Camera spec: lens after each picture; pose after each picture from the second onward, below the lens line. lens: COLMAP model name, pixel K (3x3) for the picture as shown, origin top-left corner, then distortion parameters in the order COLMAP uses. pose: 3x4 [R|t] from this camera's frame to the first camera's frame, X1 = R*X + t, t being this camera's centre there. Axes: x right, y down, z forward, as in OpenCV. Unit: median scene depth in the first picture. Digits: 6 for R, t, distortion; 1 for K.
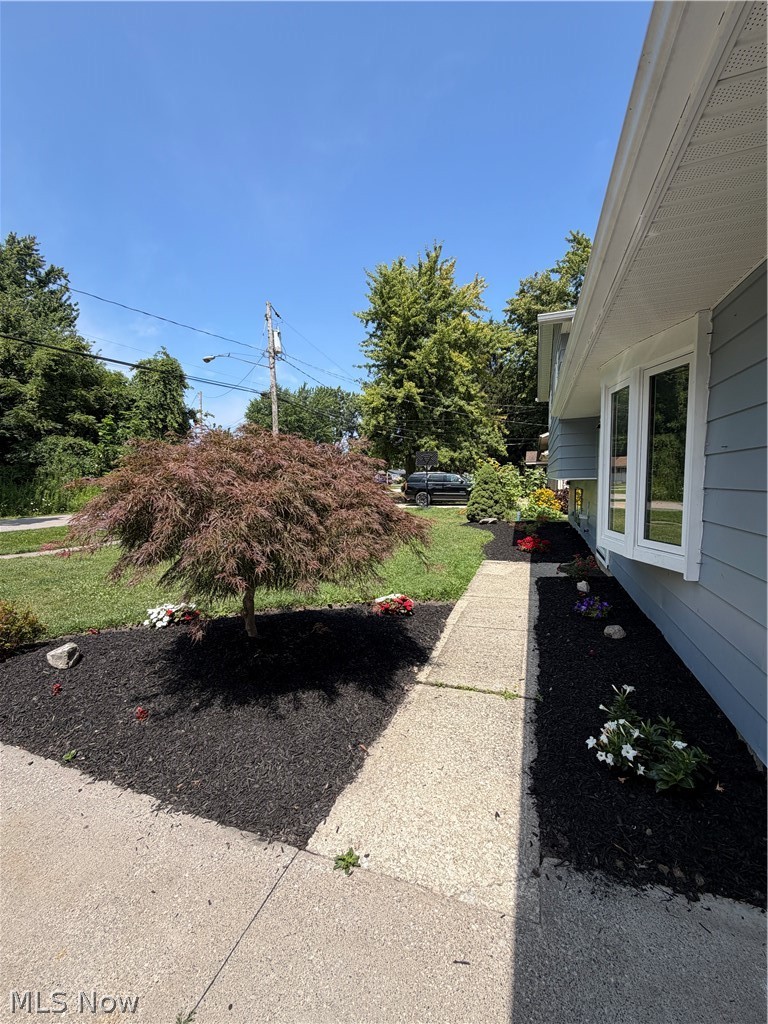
lens RADIAL K [[406.0, 0, 384.4], [0, 406.0, 513.0], [0, 0, 1]] dist [-0.002039, 0.000219]
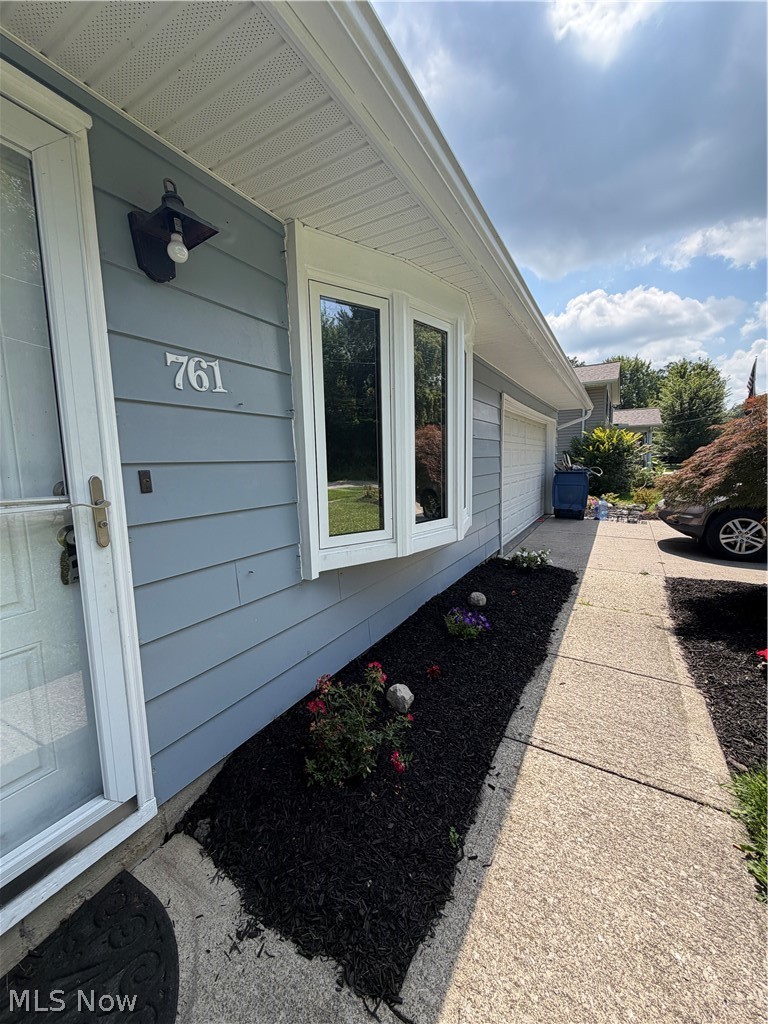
lens RADIAL K [[406.0, 0, 382.6], [0, 406.0, 509.7], [0, 0, 1]] dist [-0.002039, 0.000219]
pose [[-0.983477, 0.010829, 0.180711, 0.590219], [0.048052, 0.978019, 0.202905, -0.147129], [-0.174542, 0.208236, -0.962379, 1.910578]]
